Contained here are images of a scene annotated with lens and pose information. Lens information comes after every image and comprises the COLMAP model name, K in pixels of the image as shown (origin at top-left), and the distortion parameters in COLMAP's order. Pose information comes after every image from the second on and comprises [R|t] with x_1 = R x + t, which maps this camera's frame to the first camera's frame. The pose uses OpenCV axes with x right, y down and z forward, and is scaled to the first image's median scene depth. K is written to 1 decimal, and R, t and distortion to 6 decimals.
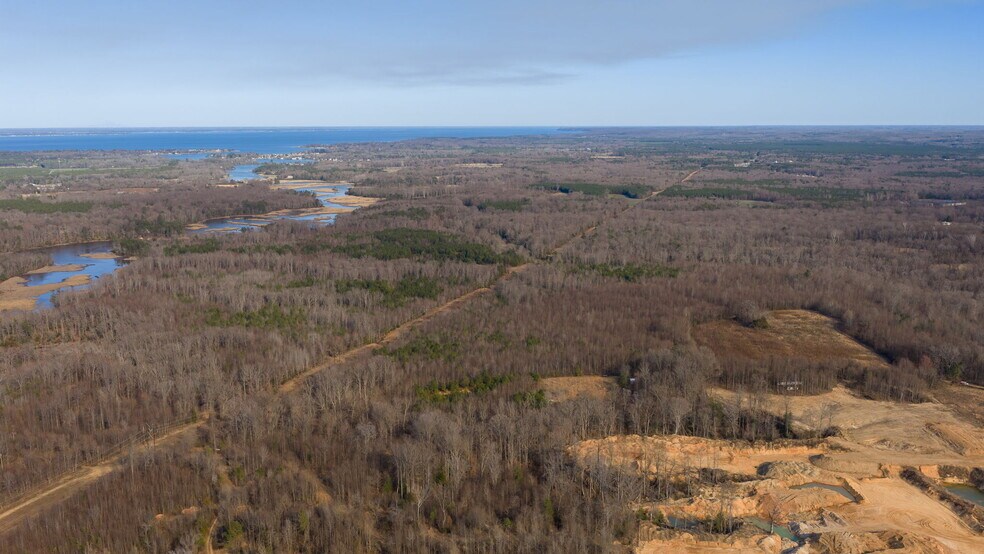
lens RADIAL K [[819.7, 0, 491.5], [0, 819.7, 275.9], [0, 0, 1]] dist [0.021486, -0.049711]
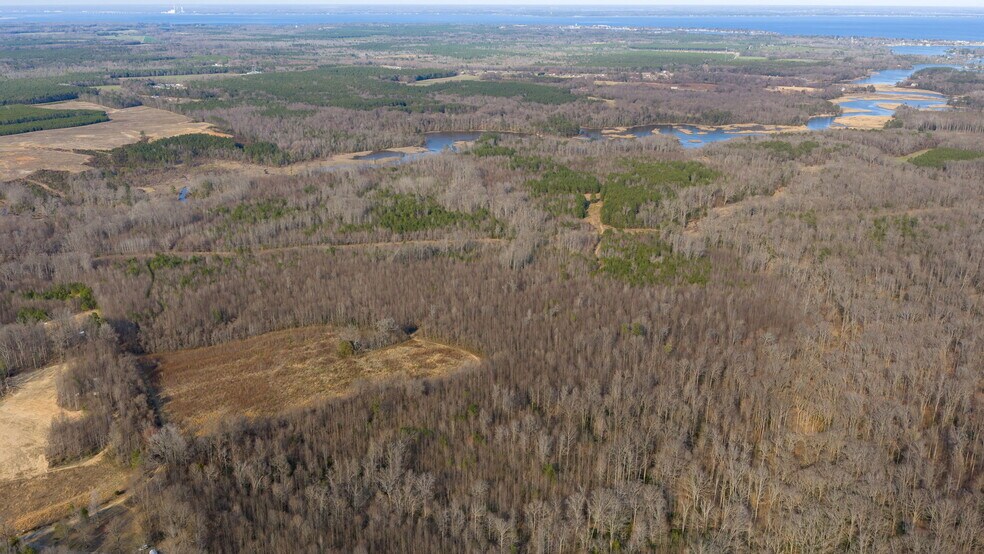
lens RADIAL K [[819.7, 0, 495.5], [0, 819.7, 277.2], [0, 0, 1]] dist [0.021486, -0.049711]
pose [[0.551237, 0.273001, -0.788421, 0.957907], [-0.158118, 0.962012, 0.222558, -0.196737], [0.819229, 0.001981, 0.573463, 0.618531]]
